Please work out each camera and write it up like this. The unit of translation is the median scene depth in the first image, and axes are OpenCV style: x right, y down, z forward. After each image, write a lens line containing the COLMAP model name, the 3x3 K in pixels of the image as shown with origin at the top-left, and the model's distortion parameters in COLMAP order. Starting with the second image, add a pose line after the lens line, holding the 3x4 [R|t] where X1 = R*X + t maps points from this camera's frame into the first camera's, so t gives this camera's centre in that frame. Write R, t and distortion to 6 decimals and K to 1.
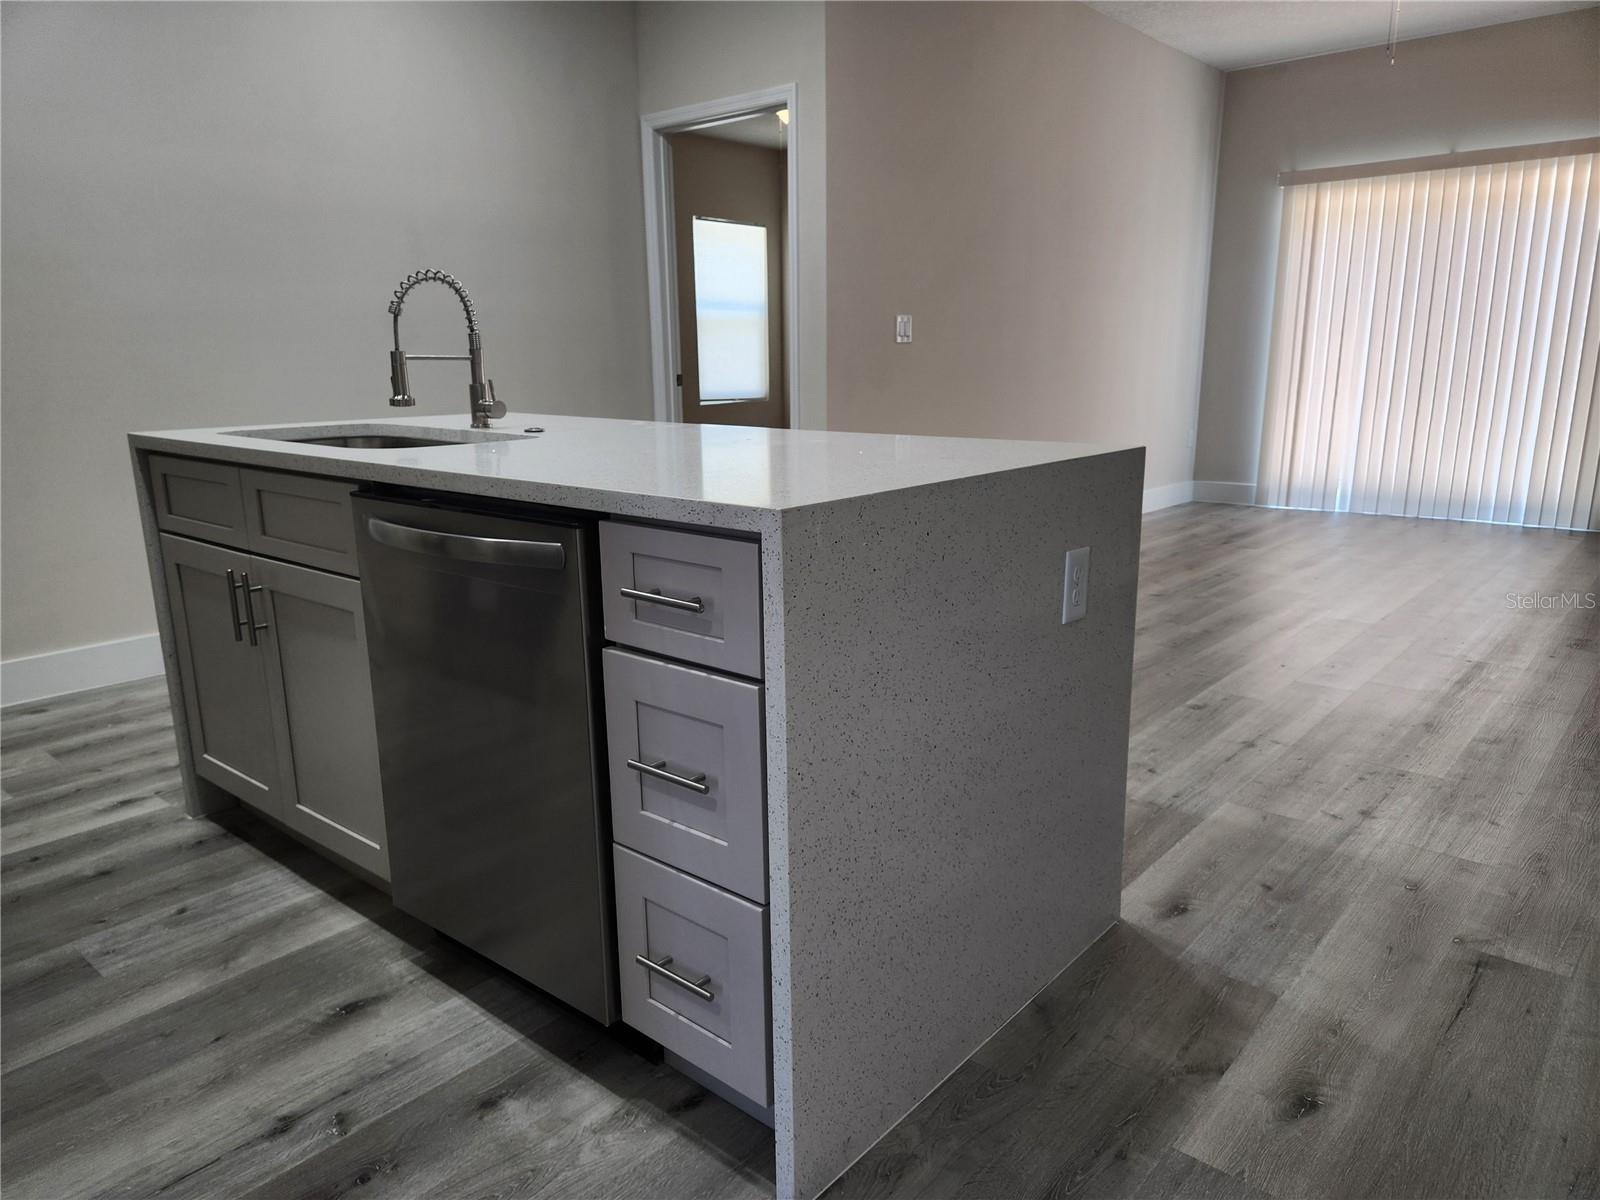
lens RADIAL K [[1068.8, 0, 812.0], [0, 1068.8, 604.8], [0, 0, 1]] dist [0.075026, -0.063534]
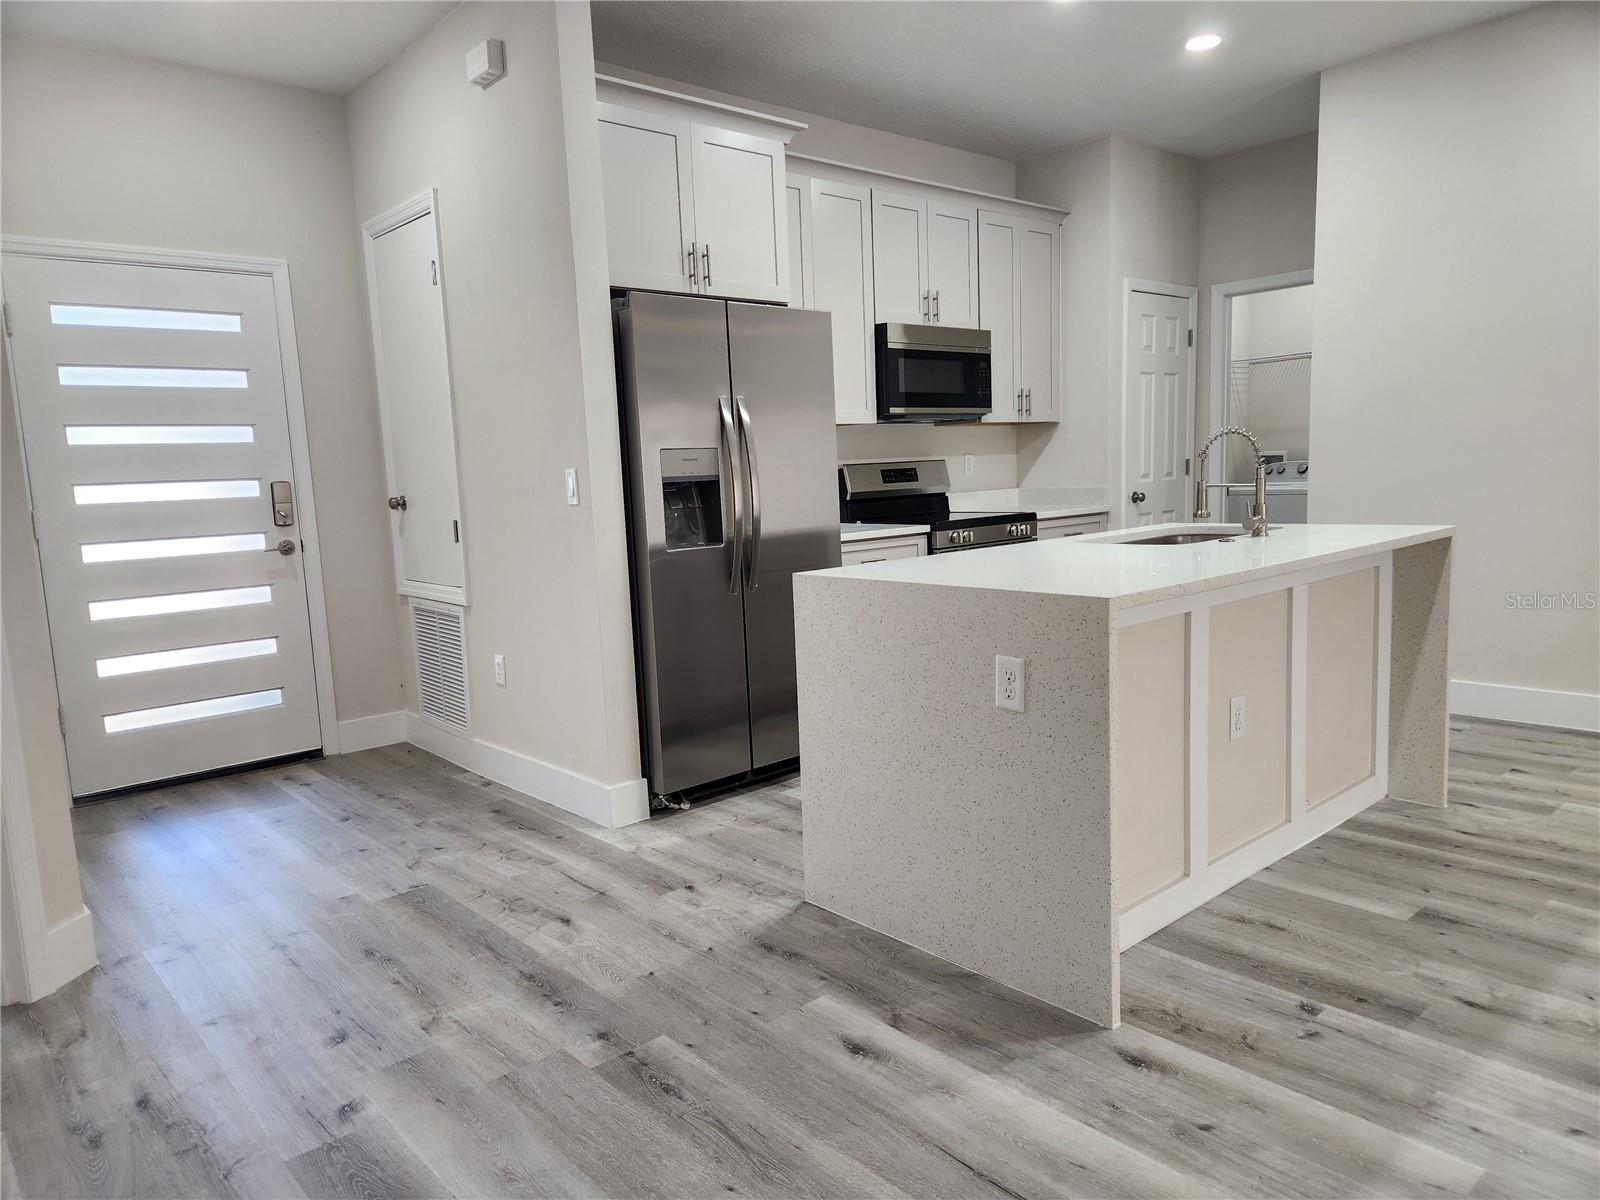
lens RADIAL K [[1068.8, 0, 796.4], [0, 1068.8, 612.1], [0, 0, 1]] dist [0.075026, -0.063534]
pose [[-0.139850, 0.153294, -0.978235, 1.196990], [-0.187293, 0.966013, 0.178155, -0.222304], [0.972298, 0.208132, -0.106386, 0.654537]]
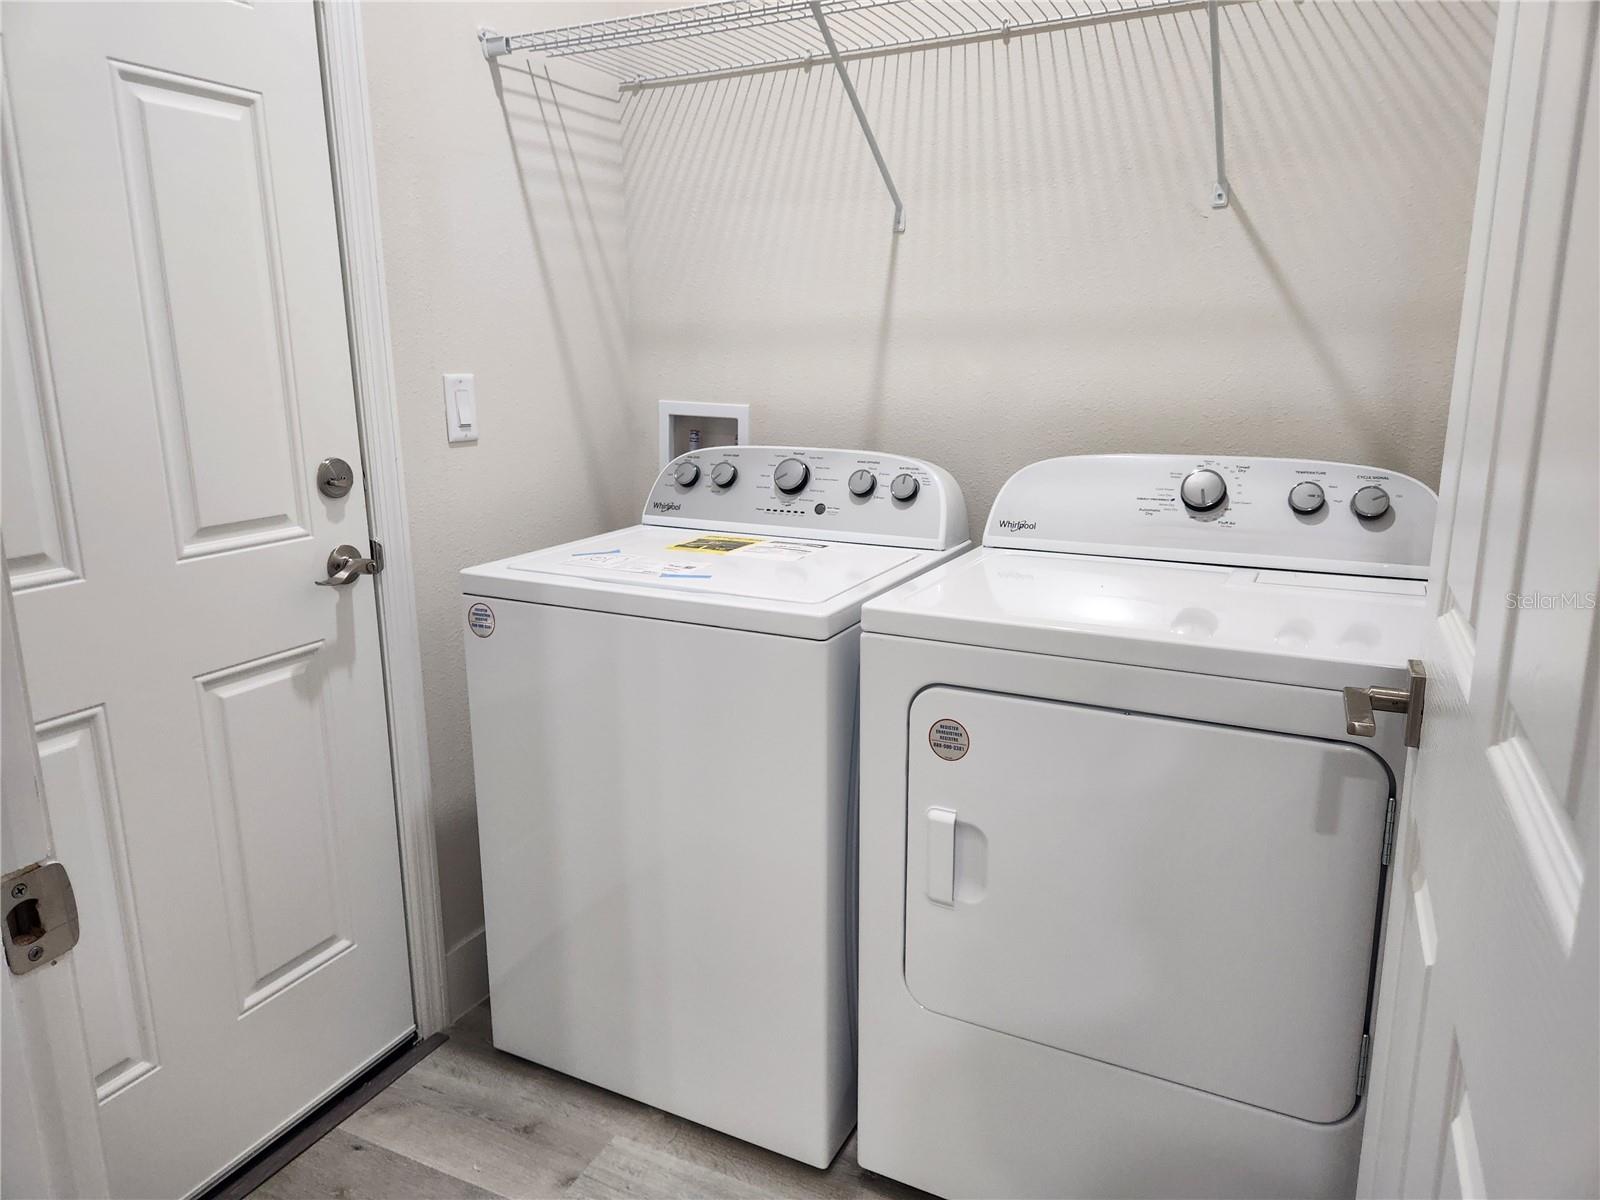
lens RADIAL K [[1068.8, 0, 794.9], [0, 1068.8, 591.5], [0, 0, 1]] dist [0.075026, -0.063534]
pose [[0.252384, 0.218257, -0.942691, -1.422209], [-0.222249, 0.961259, 0.163054, -0.397801], [0.941758, 0.168360, 0.291114, 1.459792]]
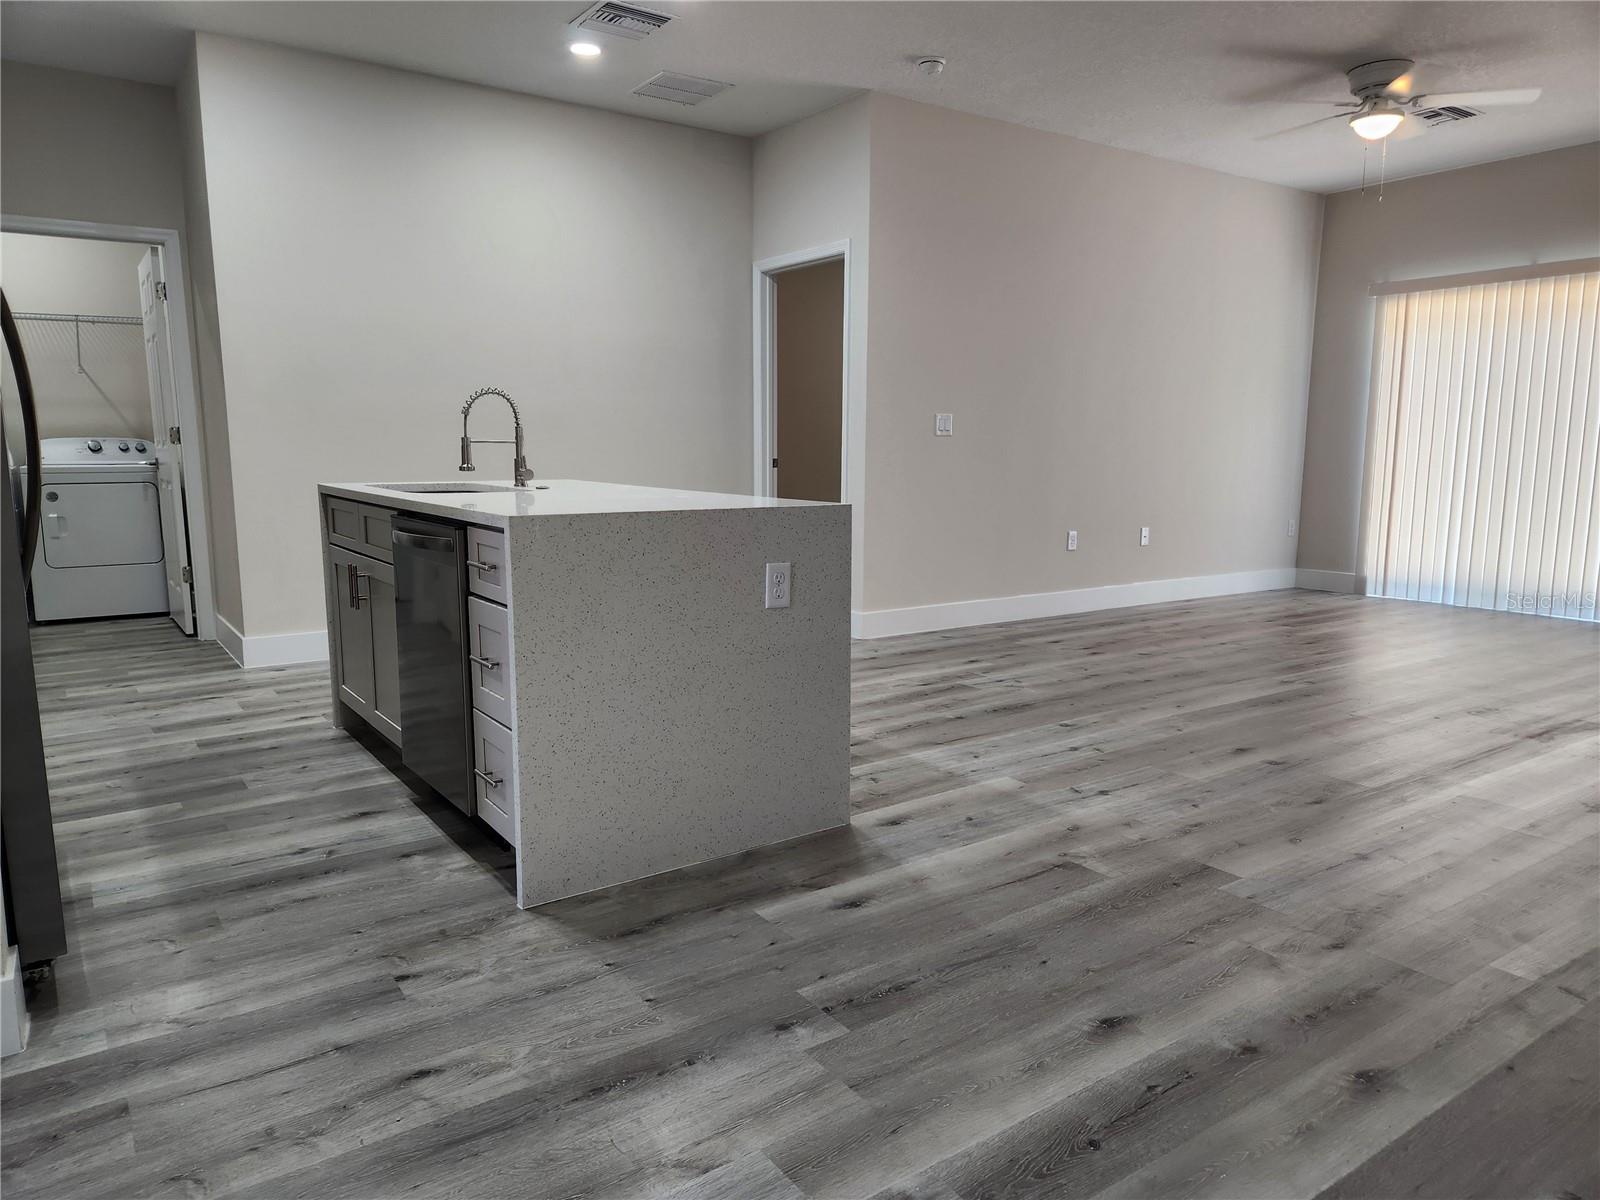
lens RADIAL K [[1068.8, 0, 815.1], [0, 1068.8, 593.0], [0, 0, 1]] dist [0.075026, -0.063534]
pose [[0.969893, 0.047847, -0.238786, 0.518221], [-0.069128, 0.994269, -0.081553, 0.091124], [0.233516, 0.095605, 0.967642, -0.409522]]
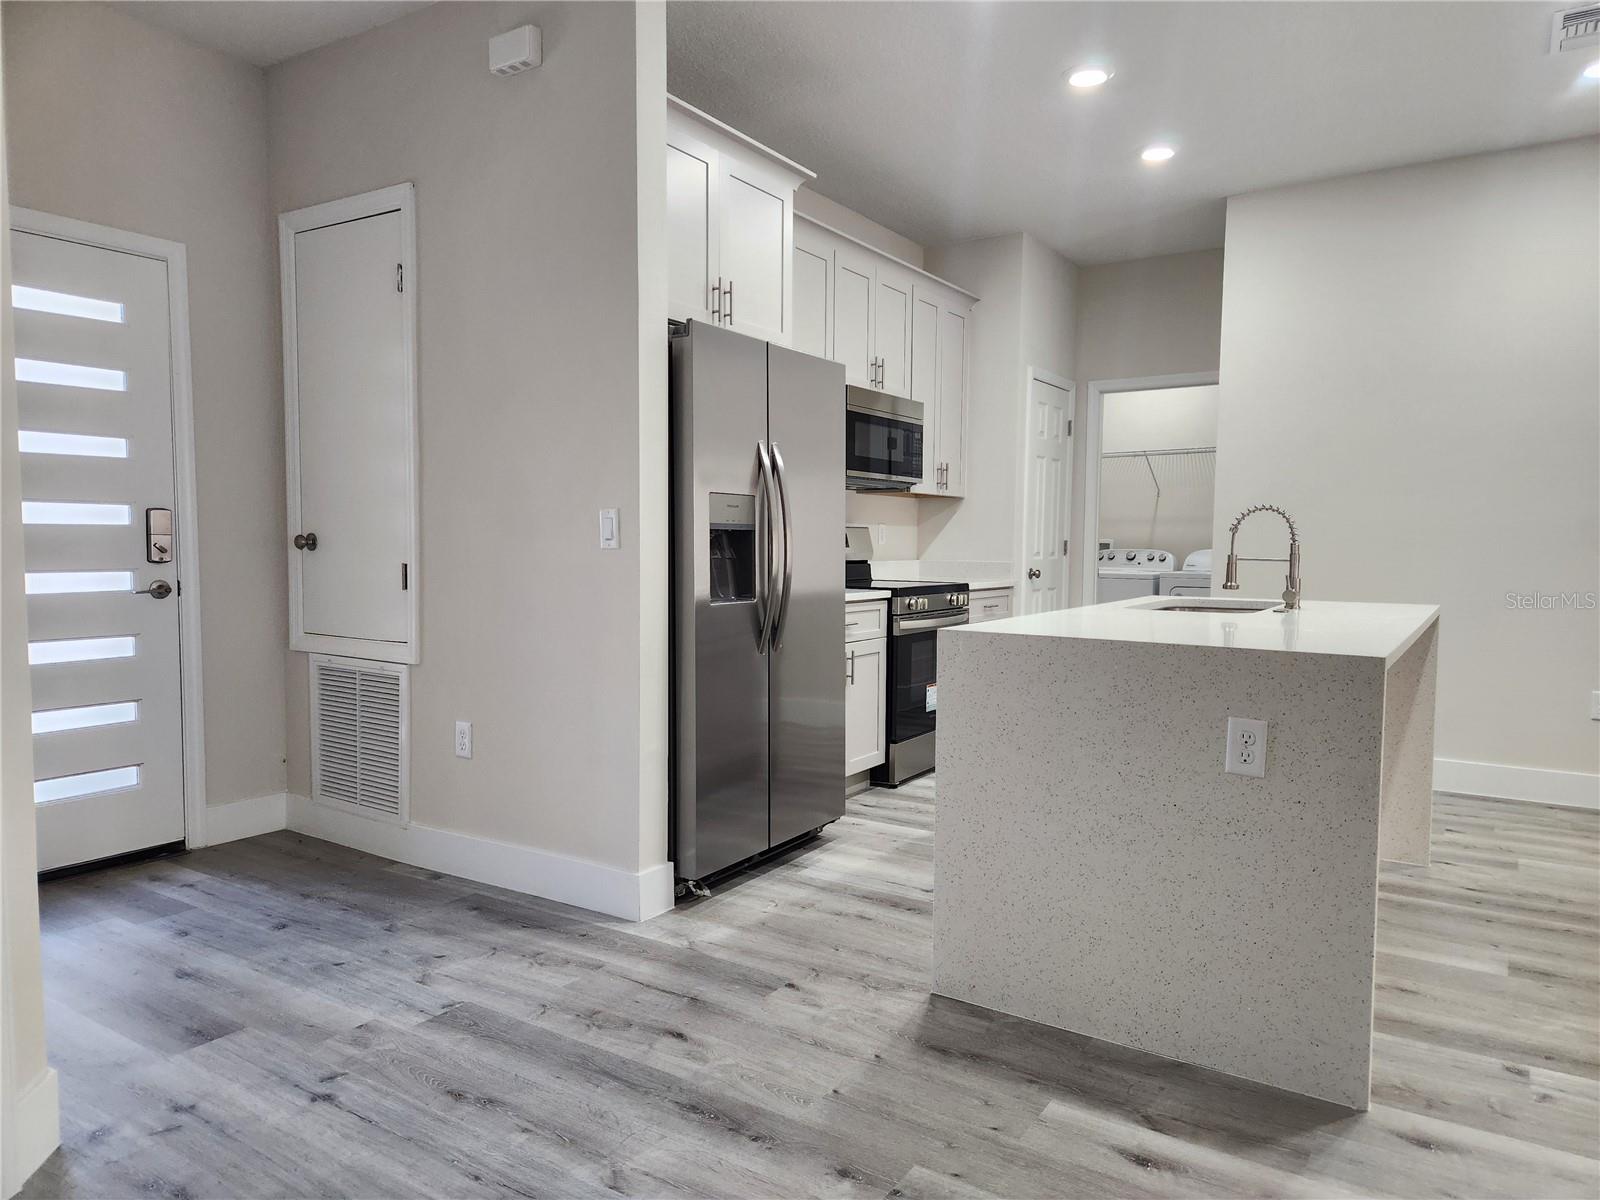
lens RADIAL K [[1068.8, 0, 806.6], [0, 1068.8, 611.7], [0, 0, 1]] dist [0.075026, -0.063534]
pose [[0.128732, 0.082358, -0.988254, 1.089209], [-0.239970, 0.969516, 0.049538, -0.085565], [0.962207, 0.230774, 0.144571, 0.206618]]
